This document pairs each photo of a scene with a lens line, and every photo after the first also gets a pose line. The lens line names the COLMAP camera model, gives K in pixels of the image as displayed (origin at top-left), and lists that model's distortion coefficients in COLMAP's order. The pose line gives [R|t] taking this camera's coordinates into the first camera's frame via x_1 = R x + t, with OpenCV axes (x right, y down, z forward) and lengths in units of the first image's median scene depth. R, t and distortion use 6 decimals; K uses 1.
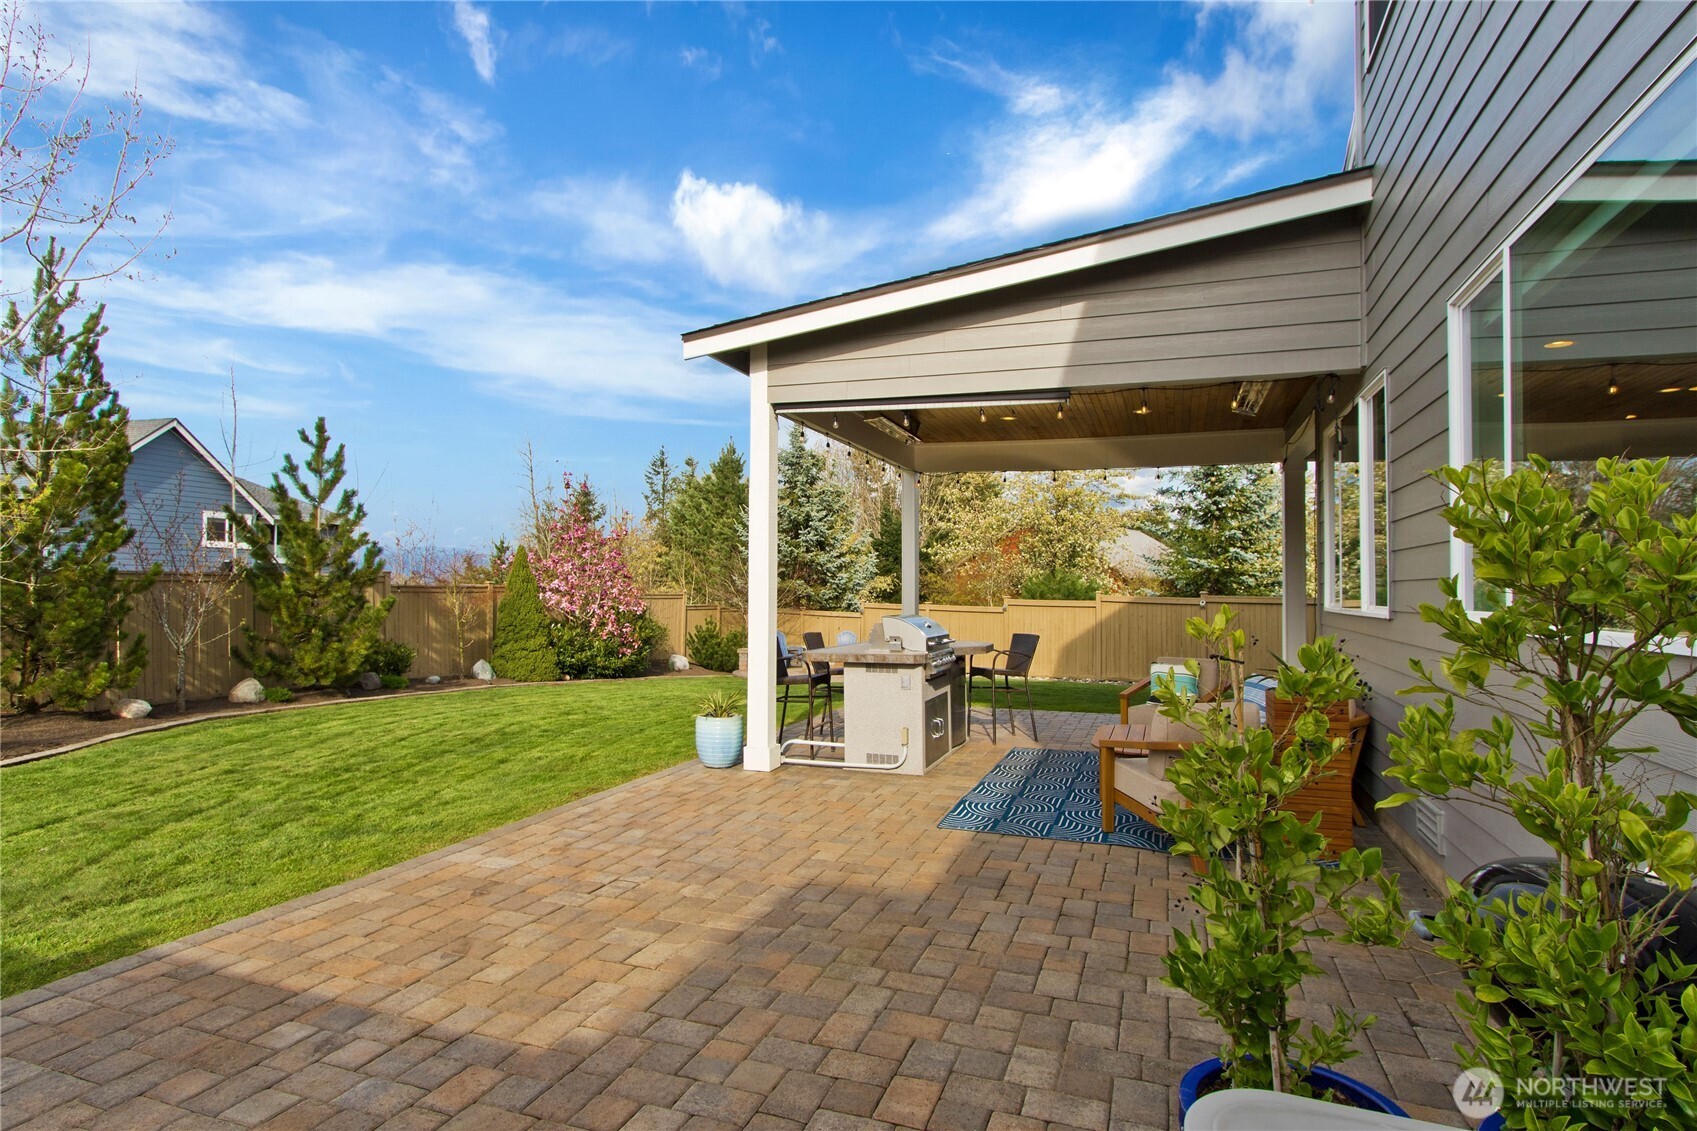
lens RADIAL K [[871.4, 0, 848.5], [0, 871.4, 565.5], [0, 0, 1]] dist [0.000694, 0.000697]
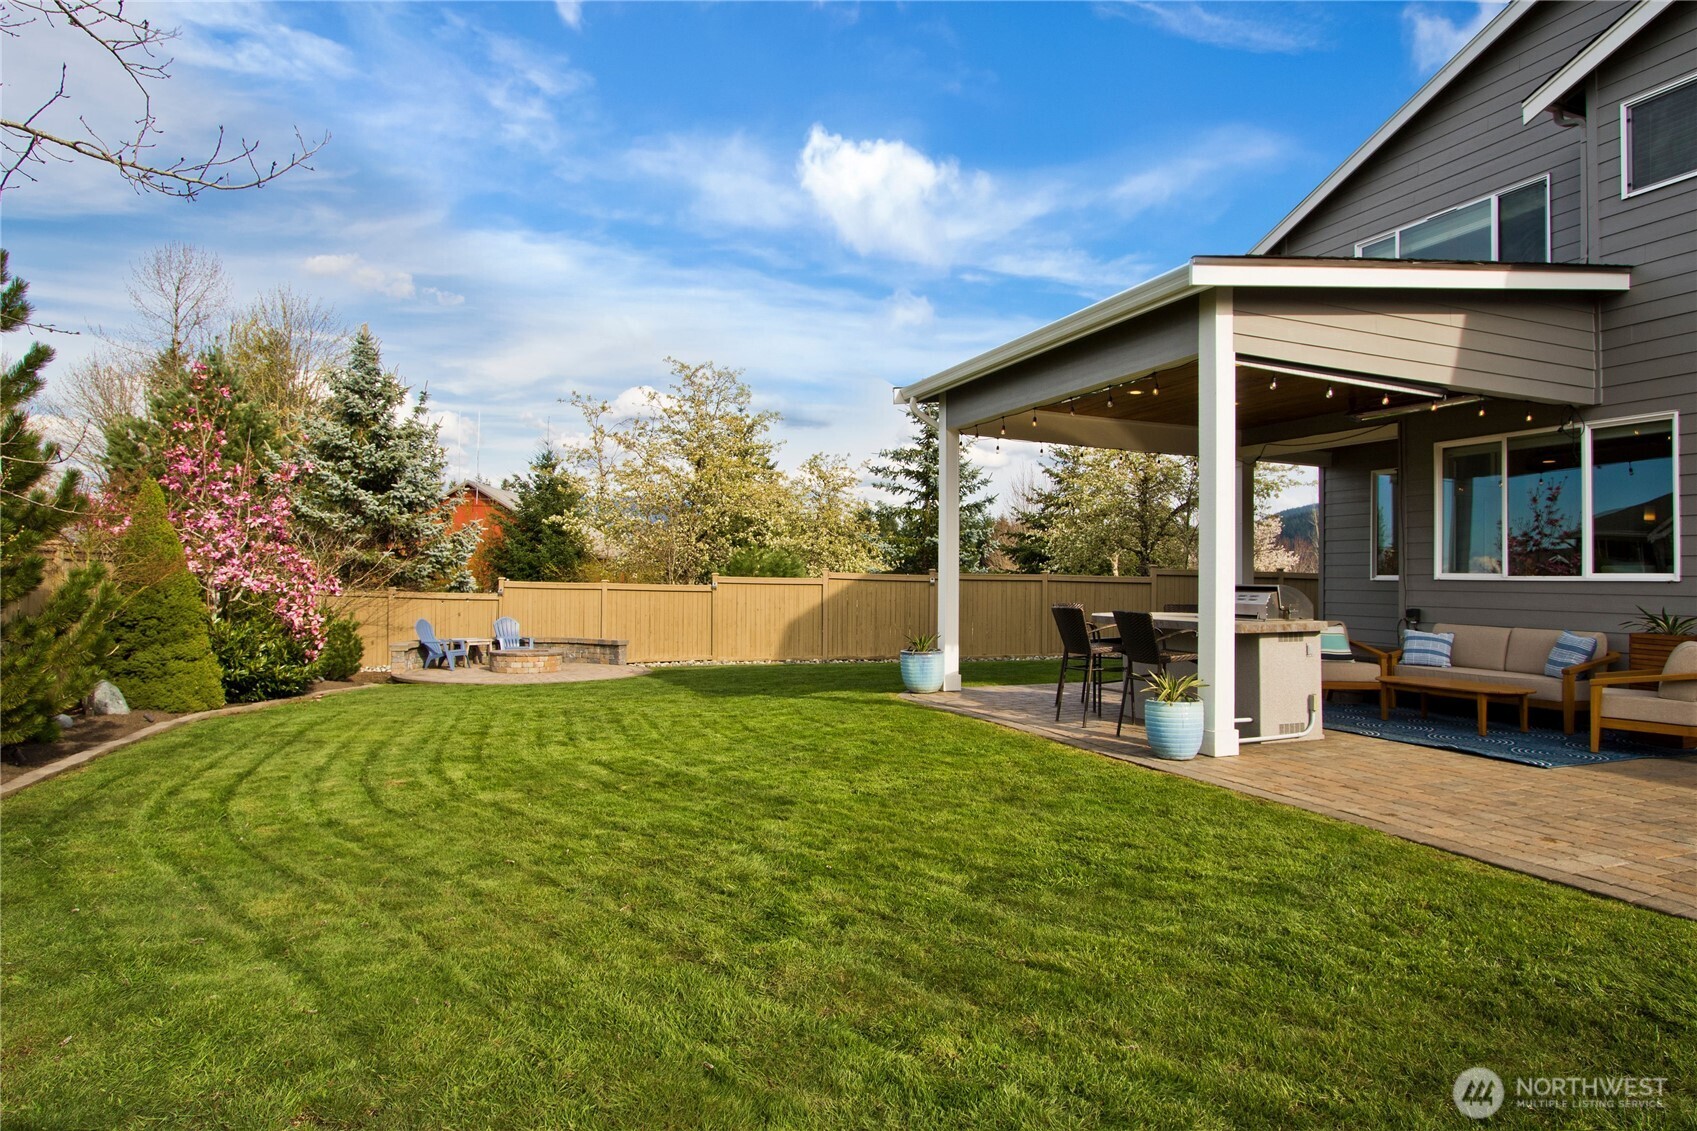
lens RADIAL K [[946.2, 0, 842.6], [0, 946.2, 558.6], [0, 0, 1]] dist [-0.012236, 0.003588]
pose [[0.746028, 0.015312, 0.665739, -1.039960], [-0.024526, 0.999689, 0.004491, 0.035018], [-0.665463, -0.019679, 0.746171, 0.527517]]
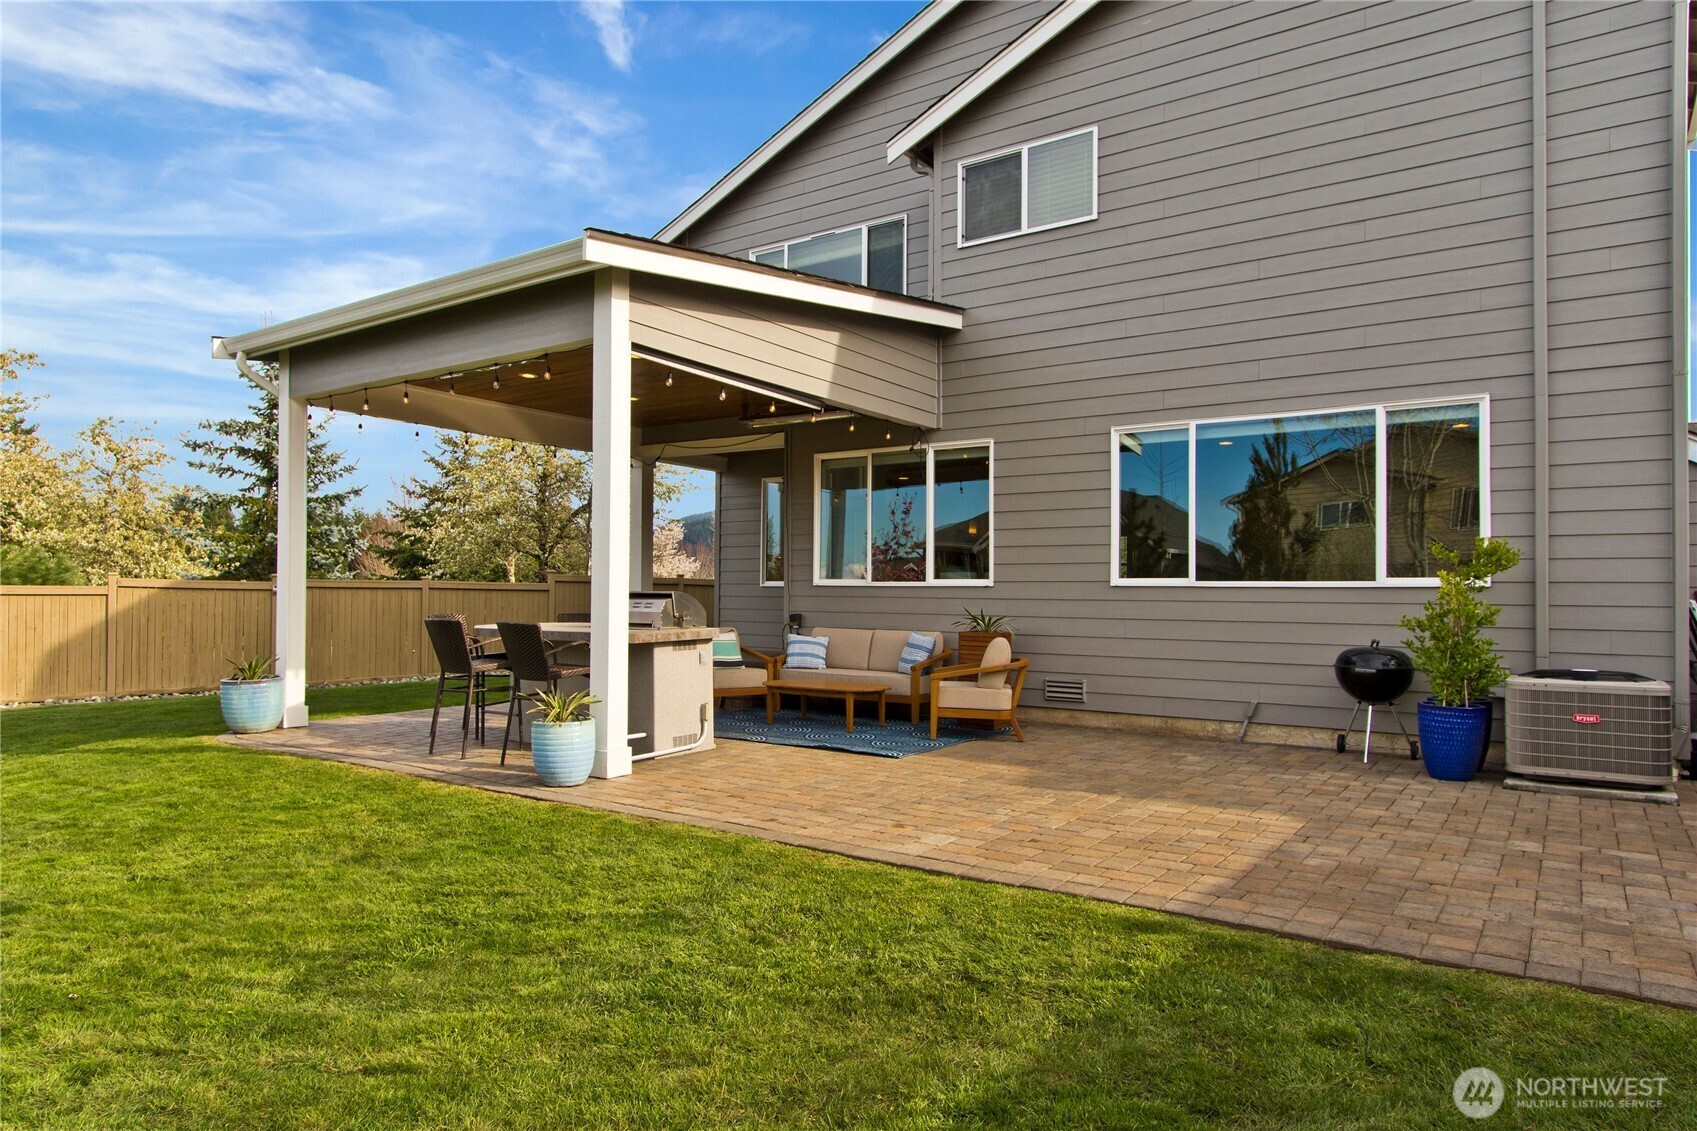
lens RADIAL K [[1041.2, 0, 839.0], [0, 1041.2, 578.5], [0, 0, 1]] dist [0.001033, -0.000151]
pose [[0.257671, 0.005576, 0.966217, -1.003203], [-0.031115, 0.999513, 0.002529, 0.035062], [-0.965732, -0.030716, 0.257719, 0.532071]]
